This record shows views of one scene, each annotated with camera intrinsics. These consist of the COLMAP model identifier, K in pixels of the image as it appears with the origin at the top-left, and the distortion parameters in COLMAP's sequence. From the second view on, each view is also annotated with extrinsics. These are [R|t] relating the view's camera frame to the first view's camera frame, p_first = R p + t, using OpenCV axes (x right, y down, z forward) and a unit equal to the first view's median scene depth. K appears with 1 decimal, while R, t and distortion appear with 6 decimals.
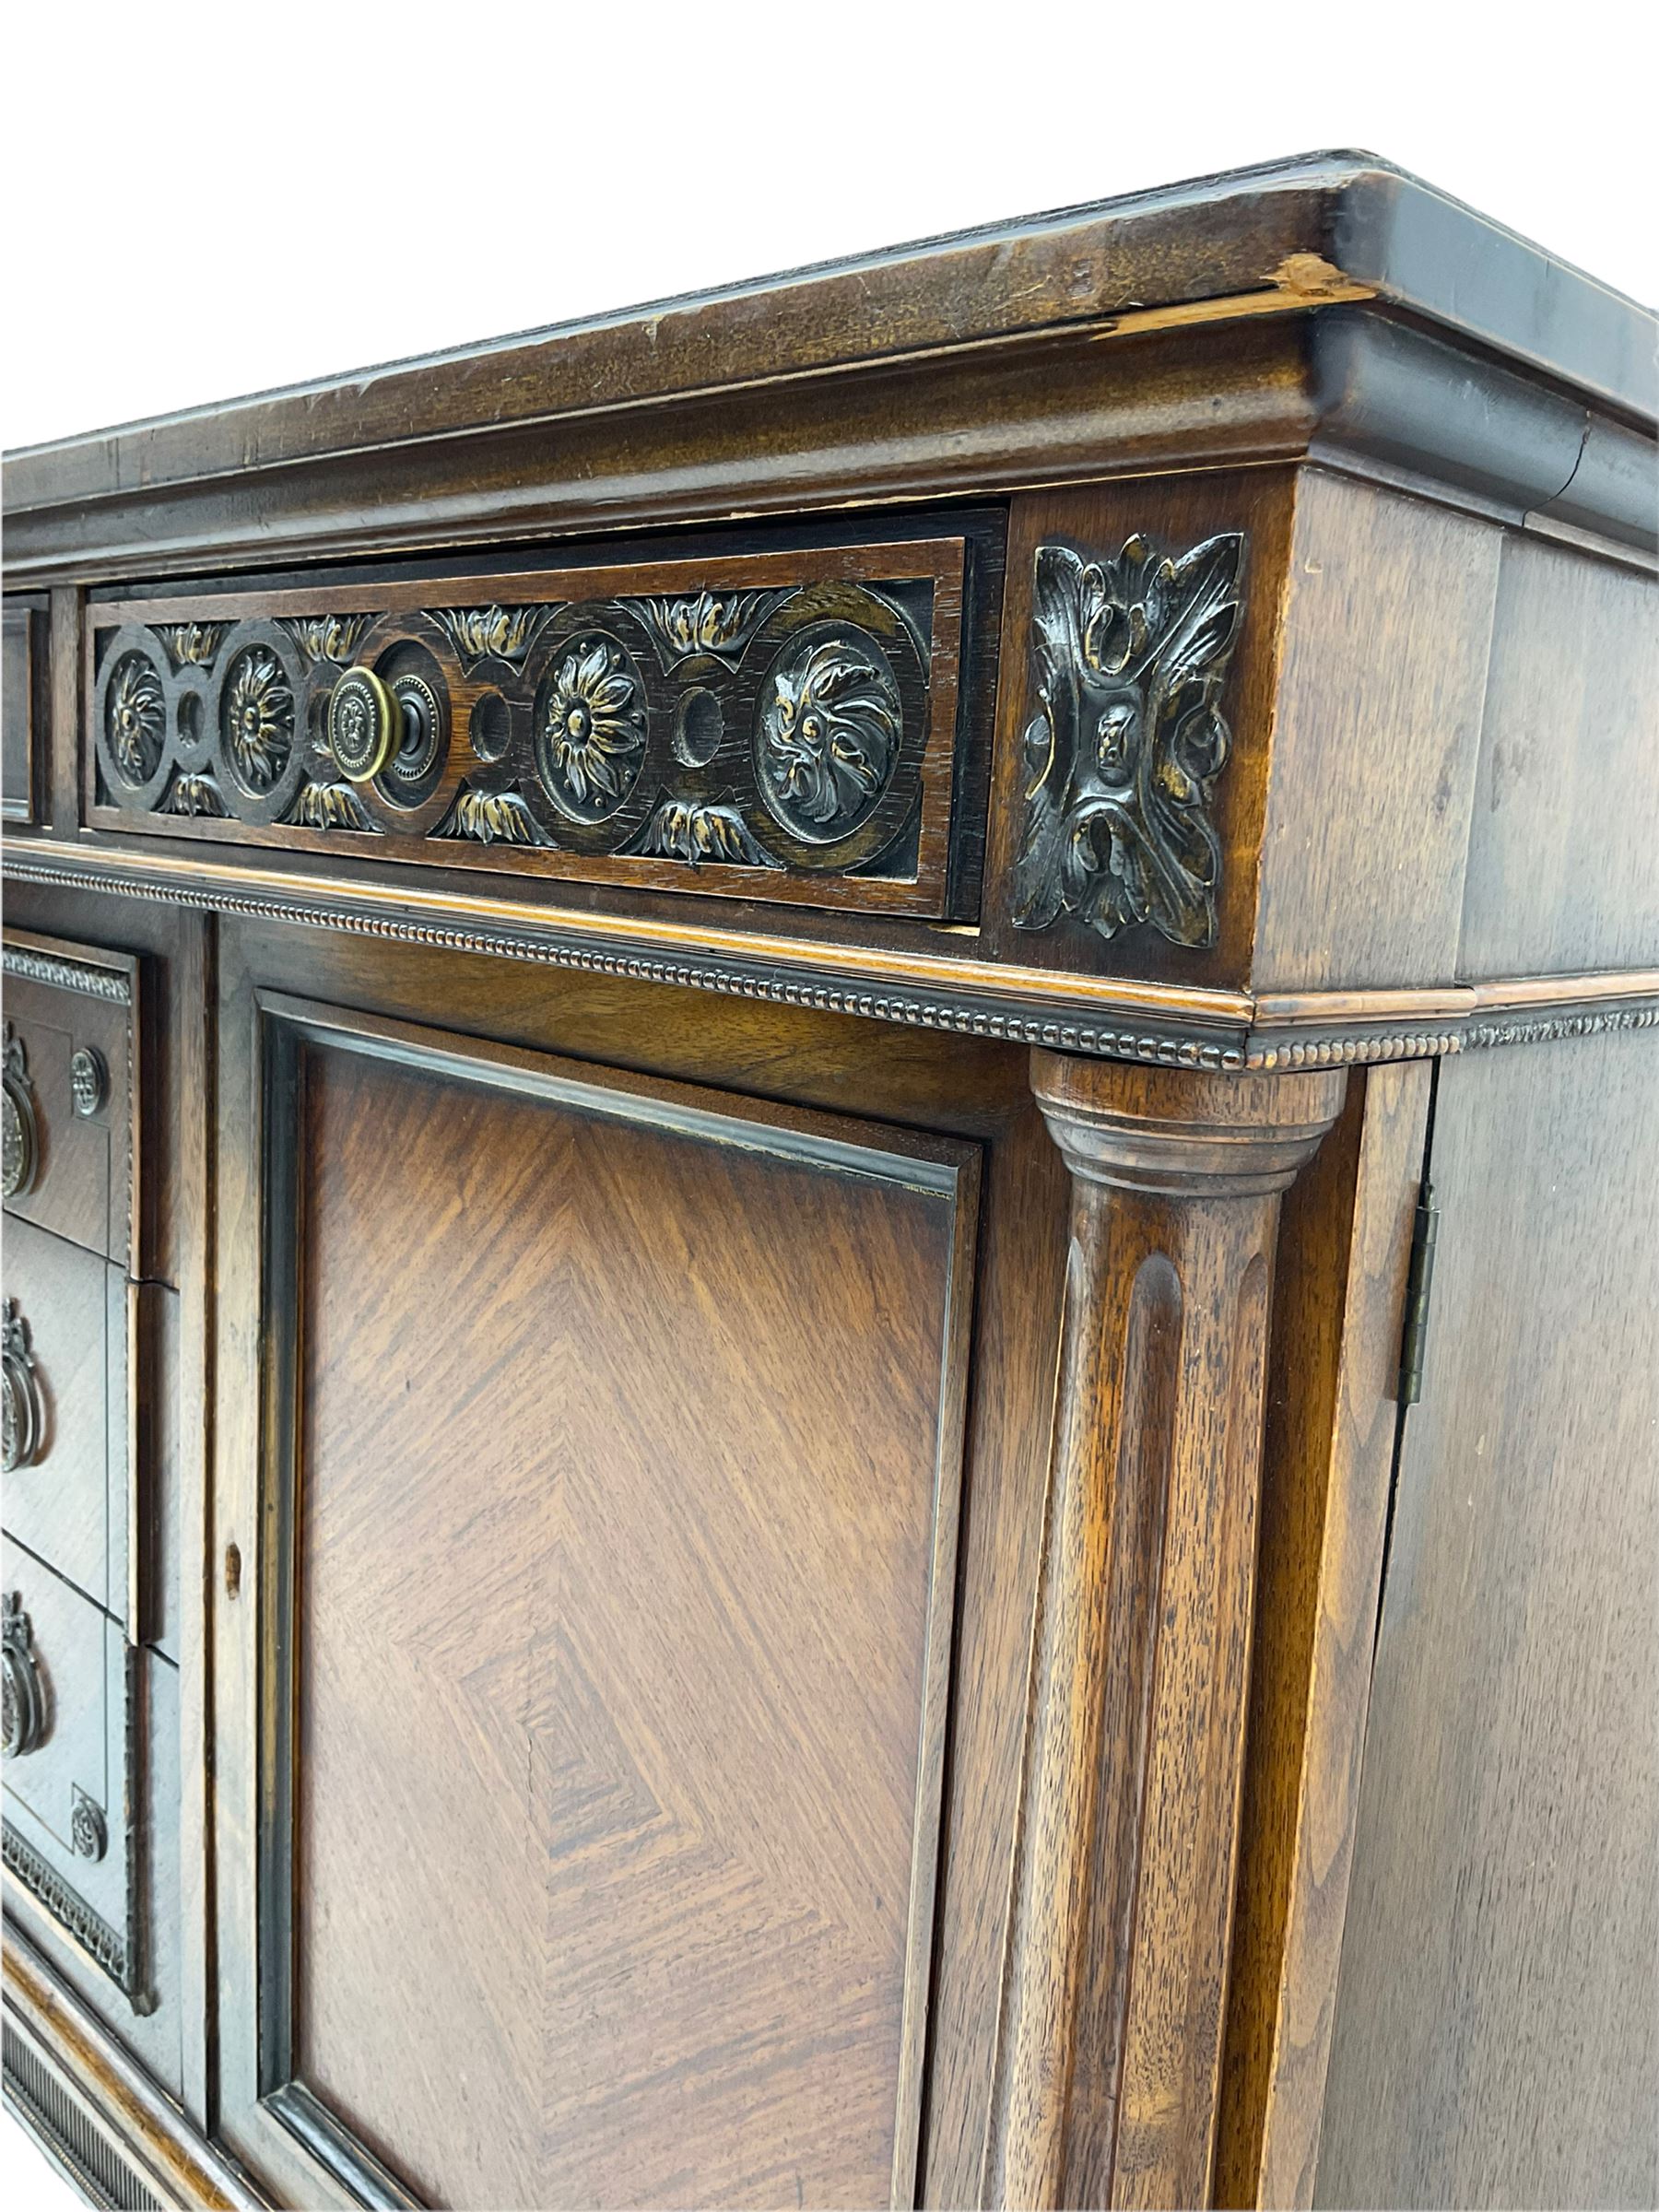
lens RADIAL K [[1946.9, 0, 829.5], [0, 1946.9, 1106.0], [0, 0, 1]] dist [0.135496, -0.276435]
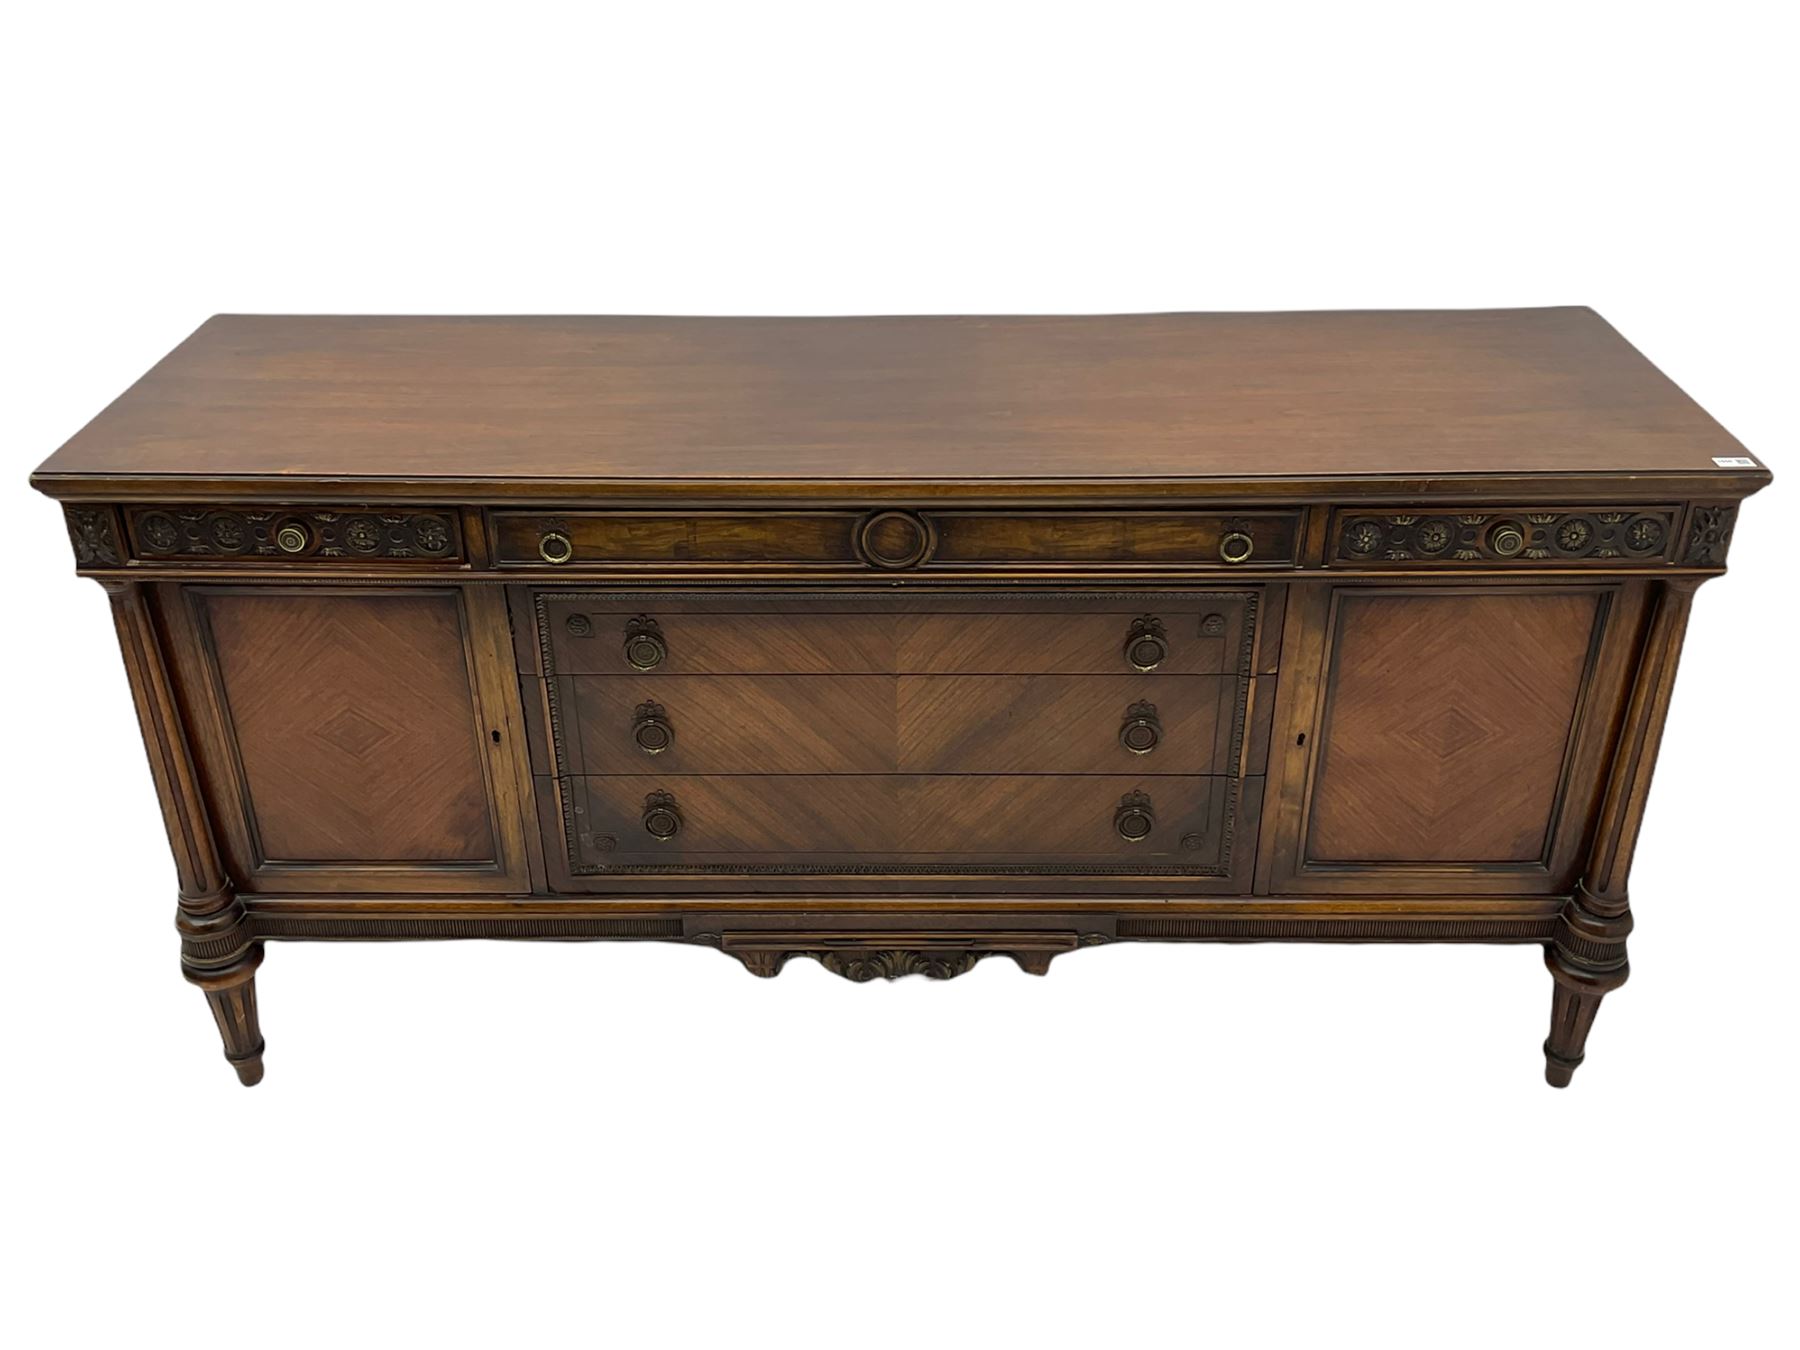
lens RADIAL K [[1656.1, 0, 900.2], [0, 1656.1, 652.1], [0, 0, 1]] dist [0.154550, -0.341273]
pose [[0.703045, -0.401327, 0.587081, -3.049961], [0.152611, 0.891453, 0.426639, -1.555277], [-0.694577, -0.210351, 0.687979, -0.600459]]
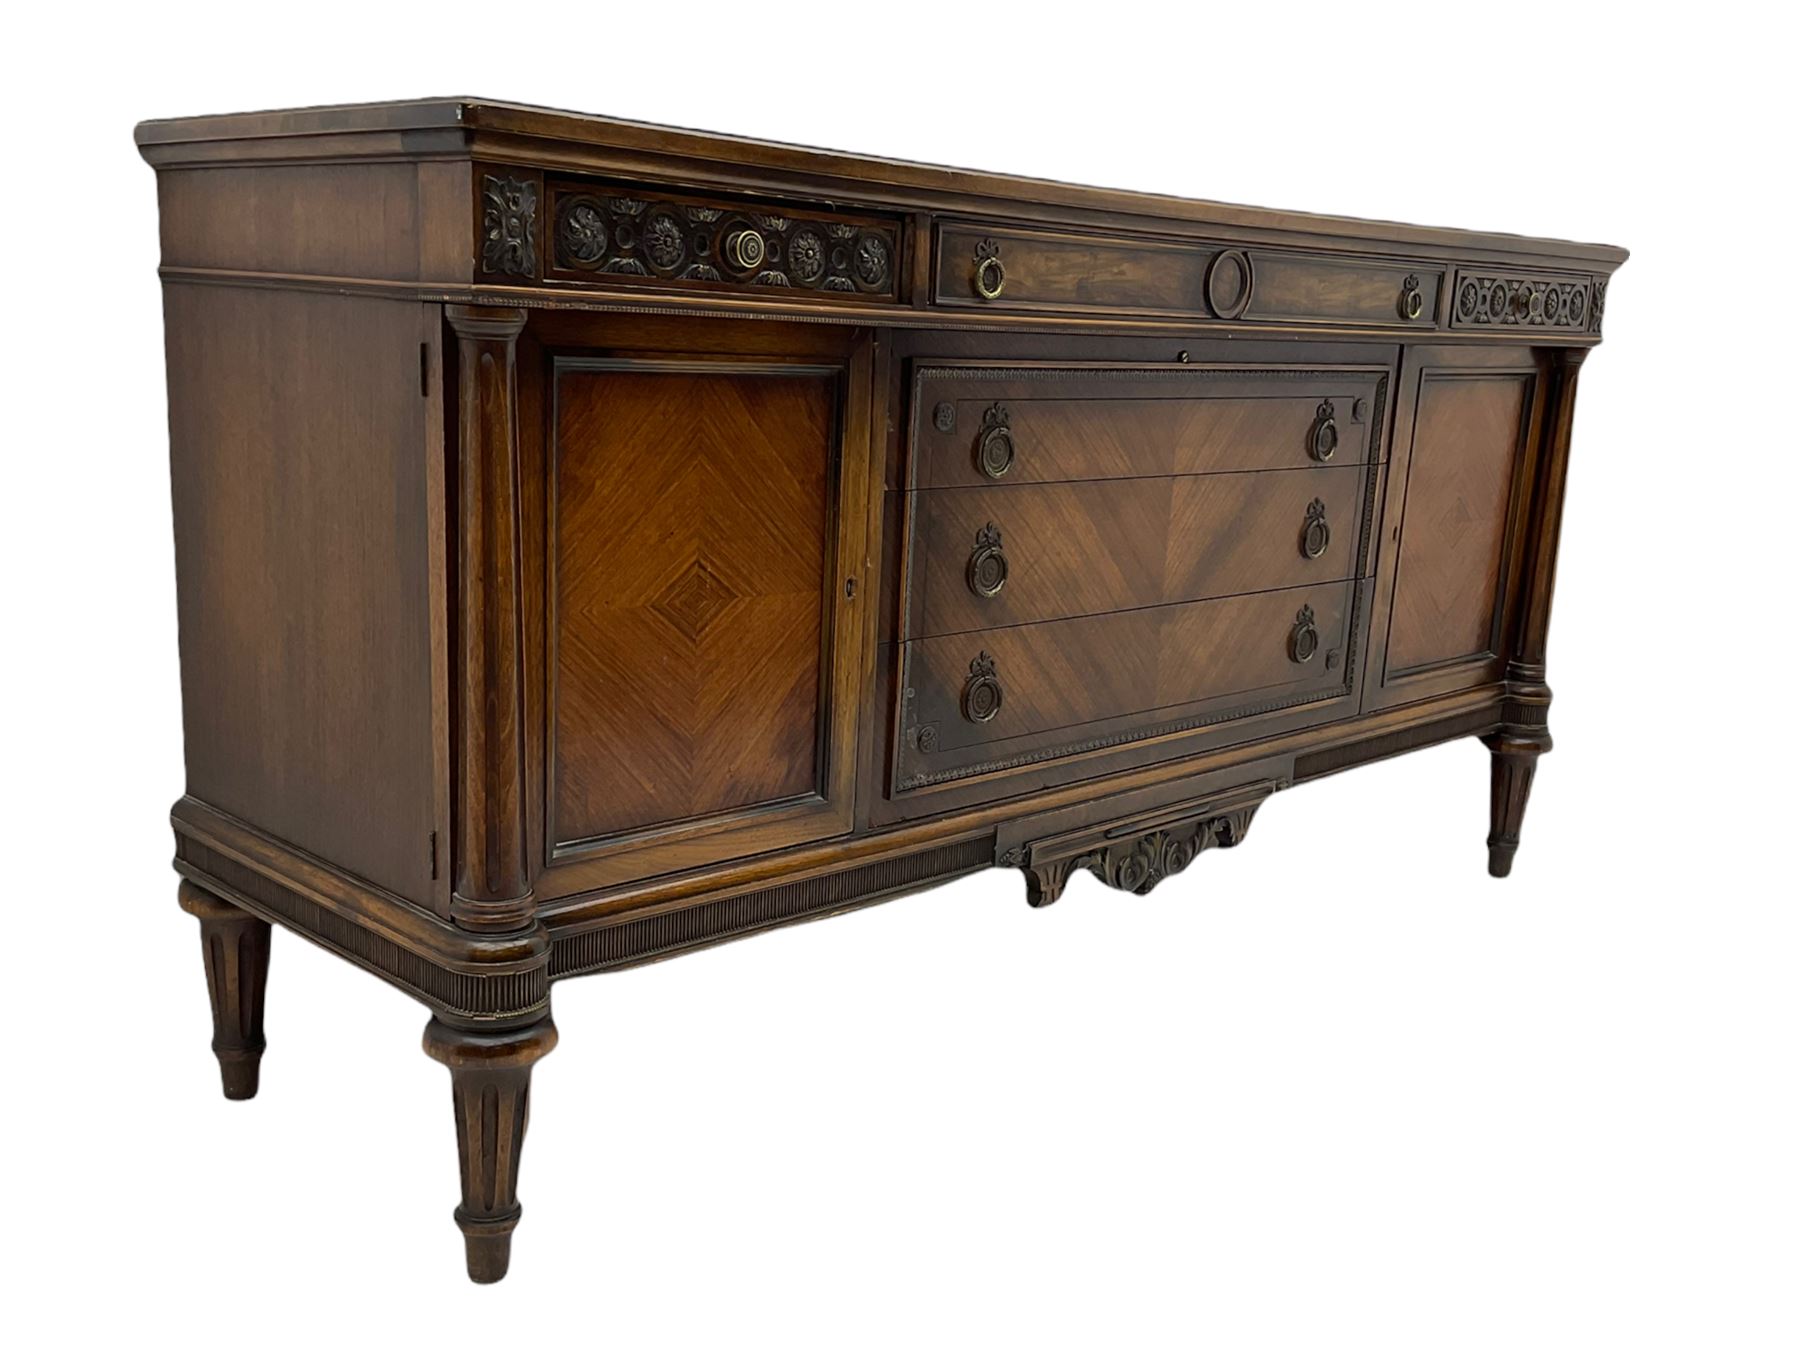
lens RADIAL K [[1772.5, 0, 892.9], [0, 1772.5, 742.4], [0, 0, 1]] dist [0.076887, -0.015836]
pose [[-0.011501, -0.284738, 0.958537, -4.502468], [0.109260, 0.952502, 0.284256, -0.550144], [-0.993947, 0.107999, 0.020156, 2.388943]]
